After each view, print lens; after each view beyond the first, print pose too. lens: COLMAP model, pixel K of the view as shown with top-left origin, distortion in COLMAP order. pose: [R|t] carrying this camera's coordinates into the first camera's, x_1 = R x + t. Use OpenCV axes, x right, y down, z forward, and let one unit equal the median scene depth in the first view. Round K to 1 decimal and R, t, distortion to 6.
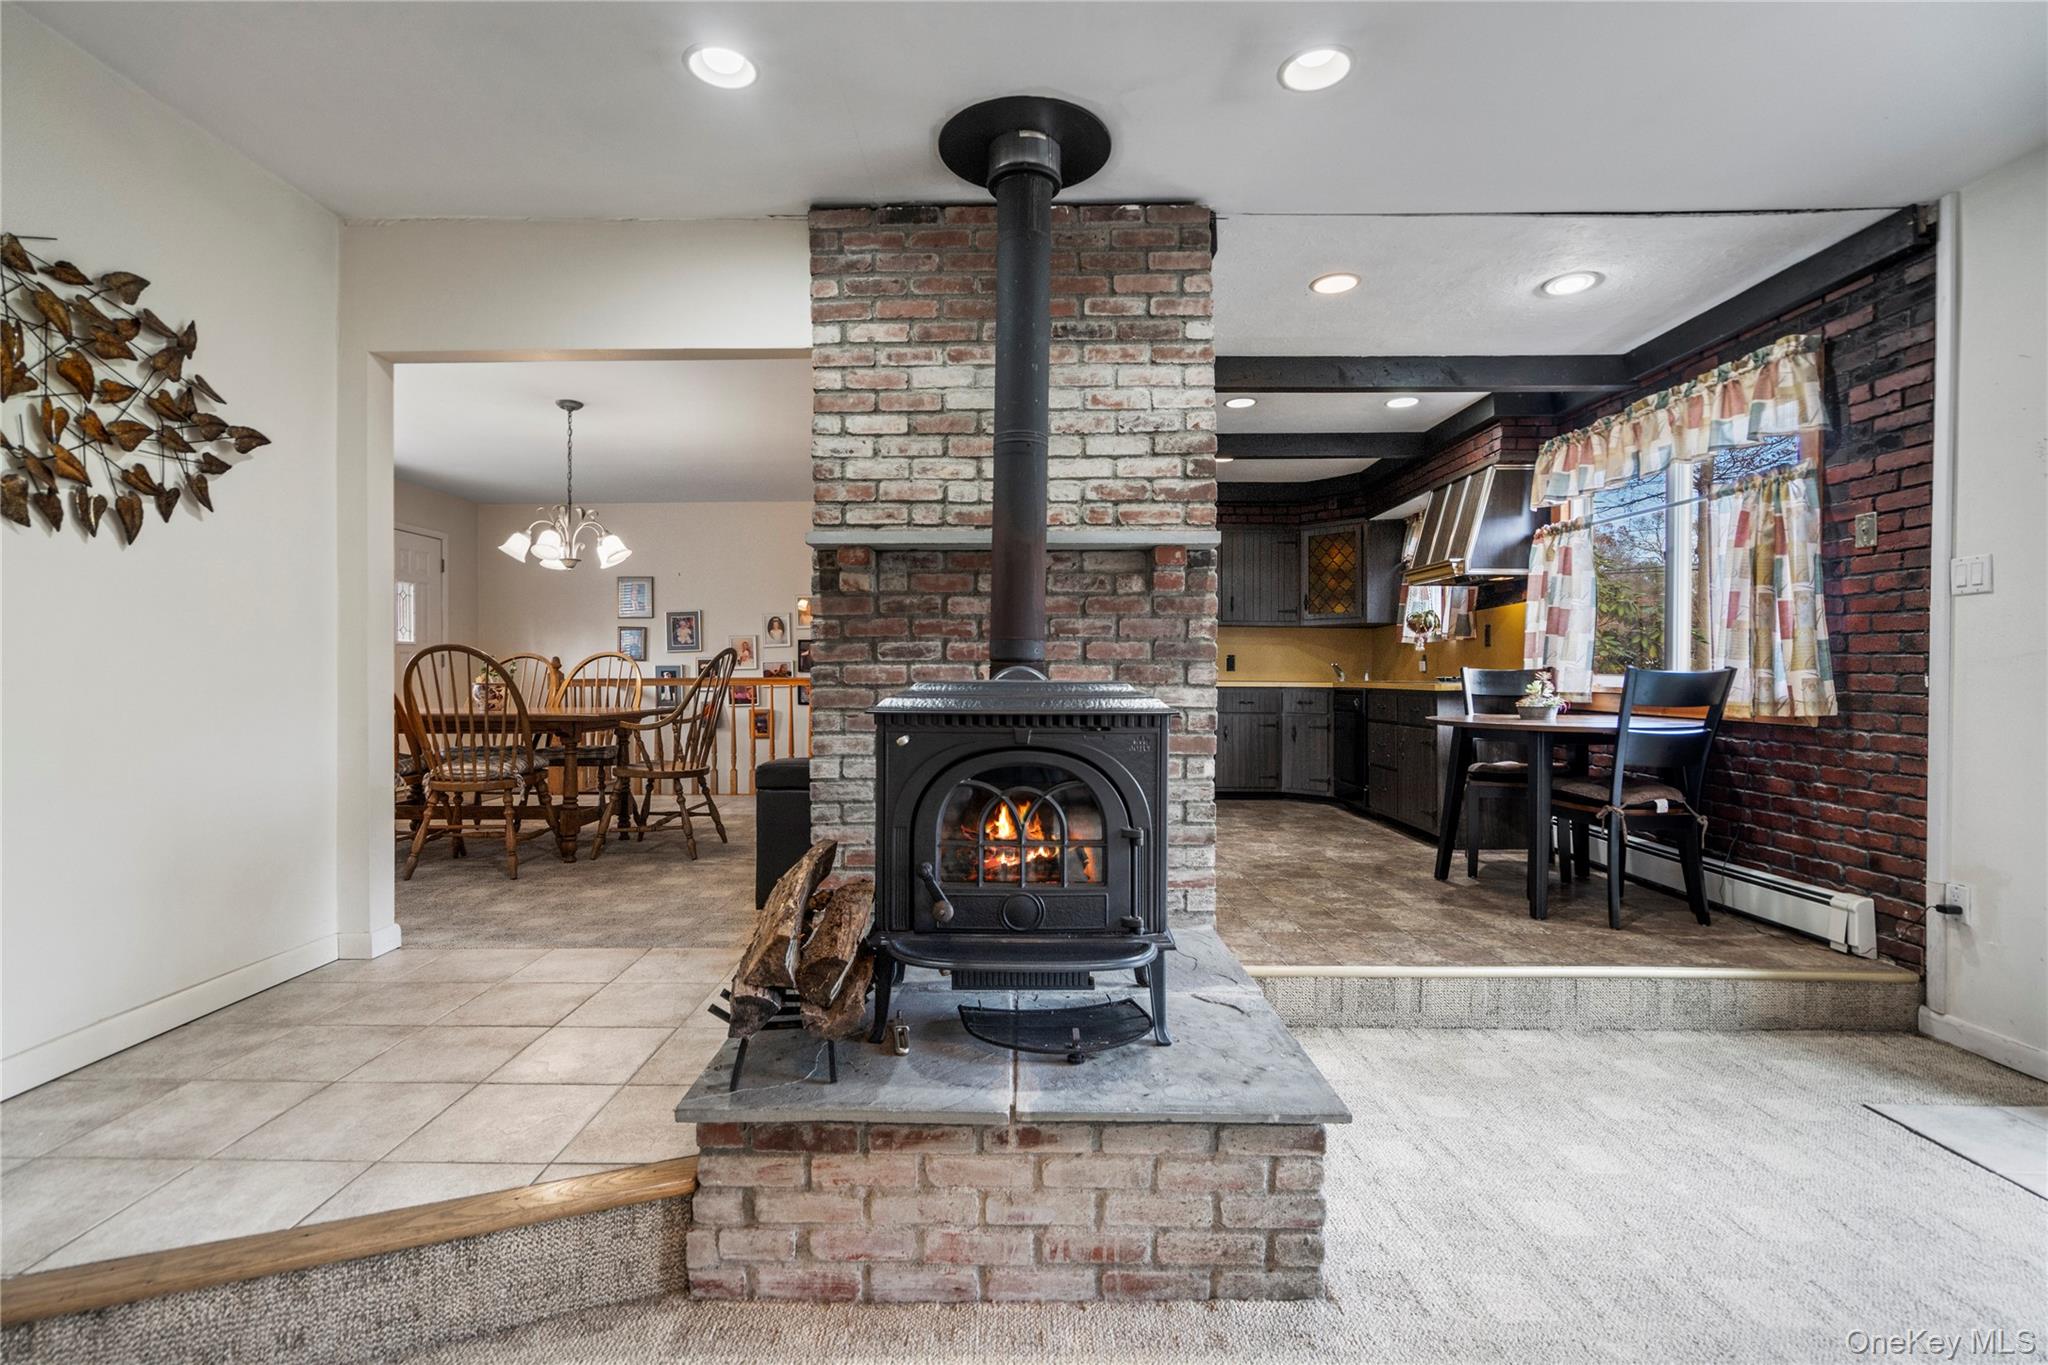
lens RADIAL K [[929.9, 0, 1007.7], [0, 929.9, 668.9], [0, 0, 1]] dist [-0.001762, 0.000241]
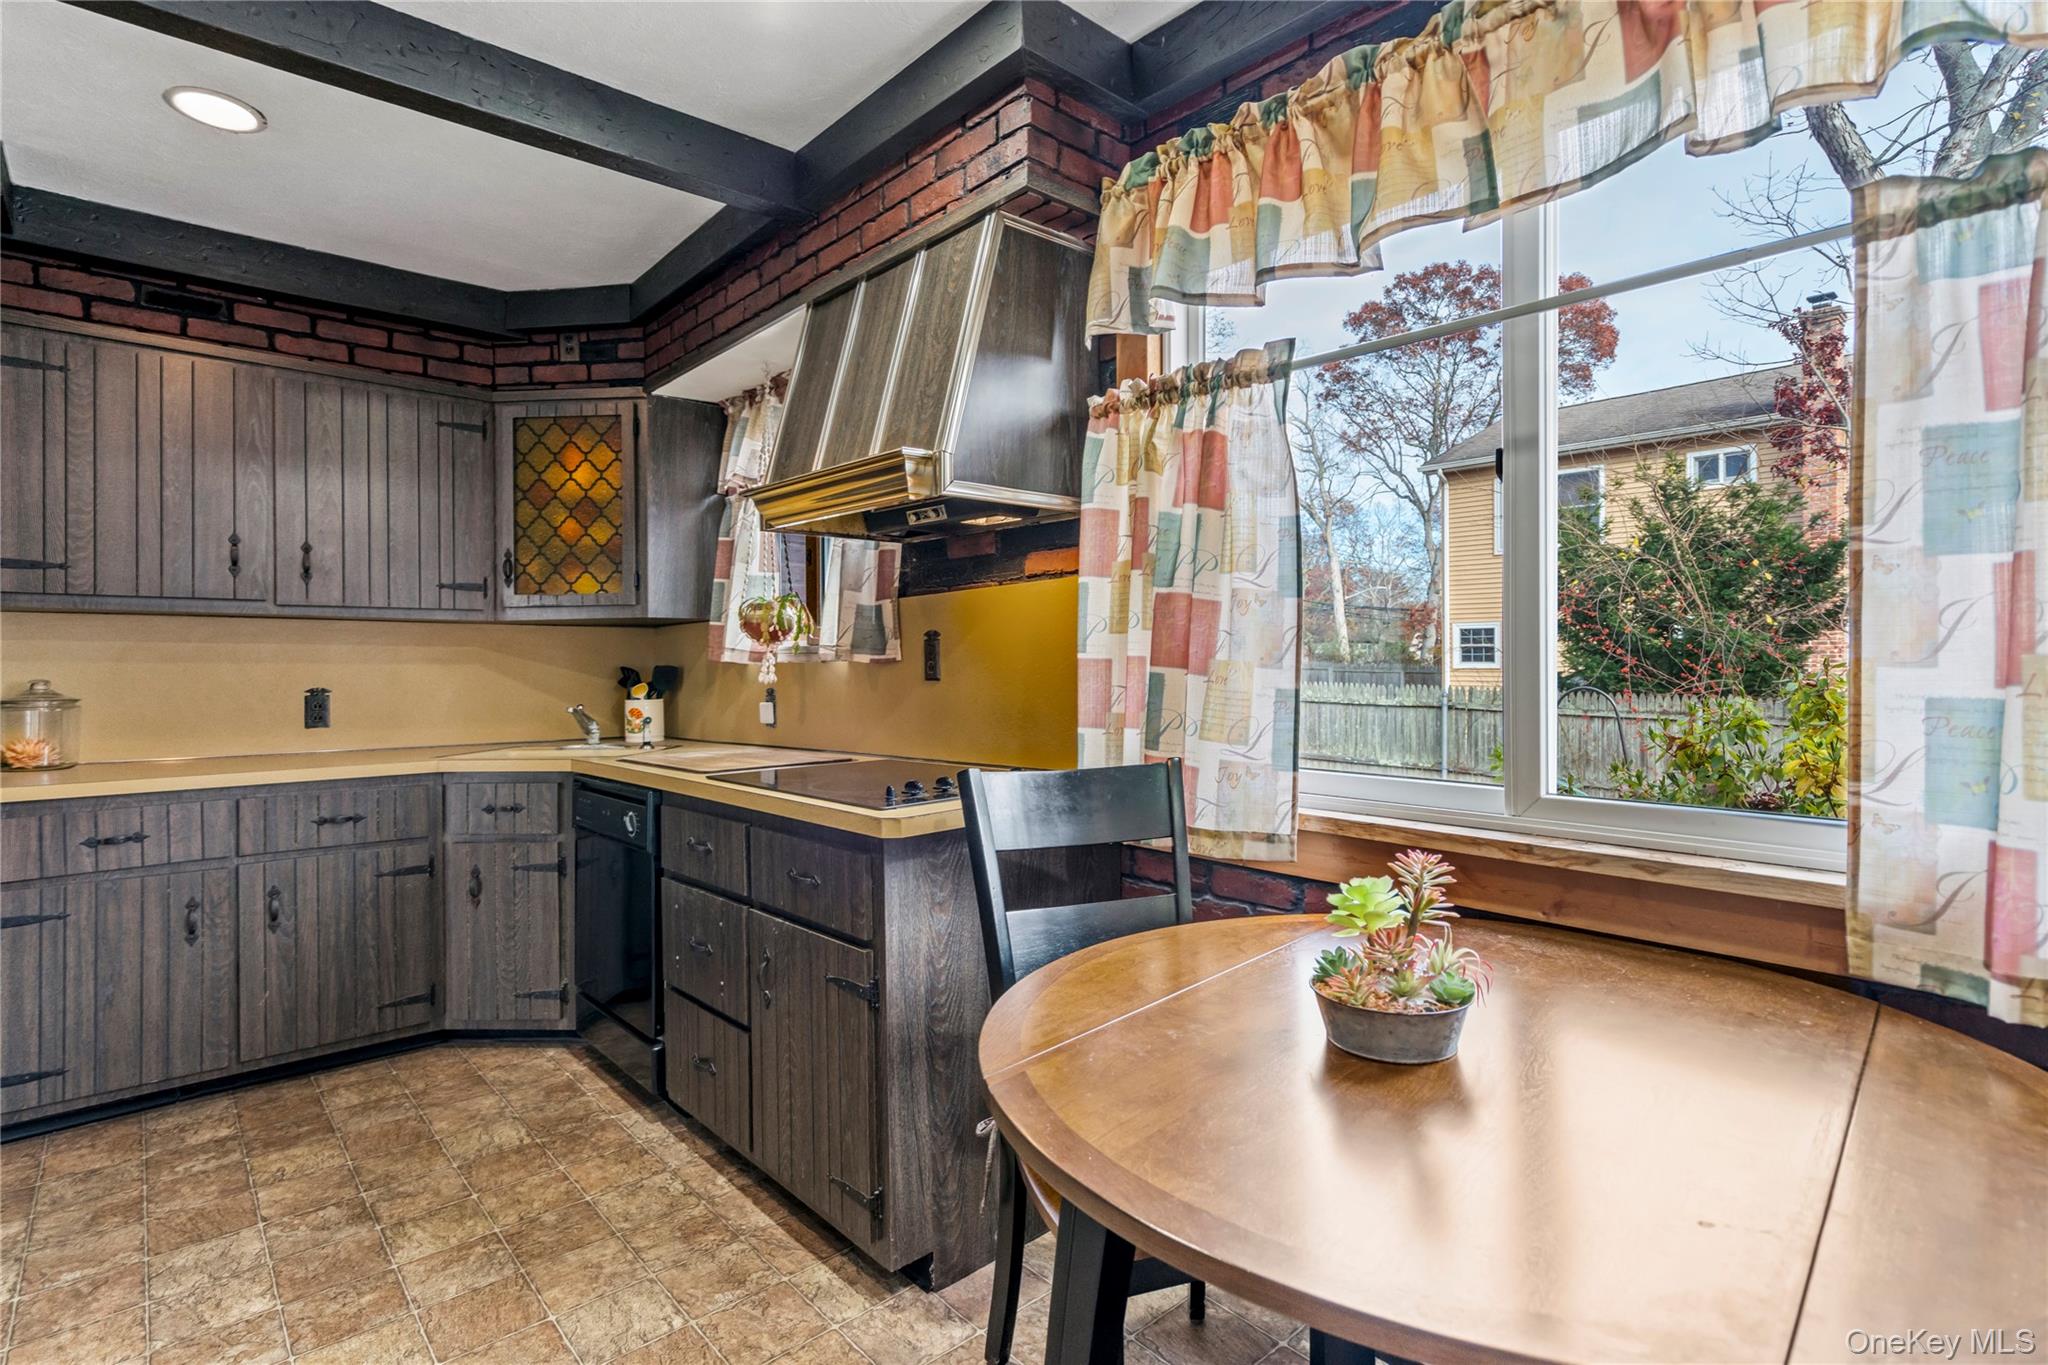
lens RADIAL K [[1024.5, 0, 1011.2], [0, 1024.5, 659.8], [0, 0, 1]] dist [-0.000123, 0.001144]
pose [[0.743835, -0.006477, 0.668332, 0.436629], [0.008189, 0.999966, 0.000576, -0.067131], [-0.668313, 0.005045, 0.743863, 1.210387]]
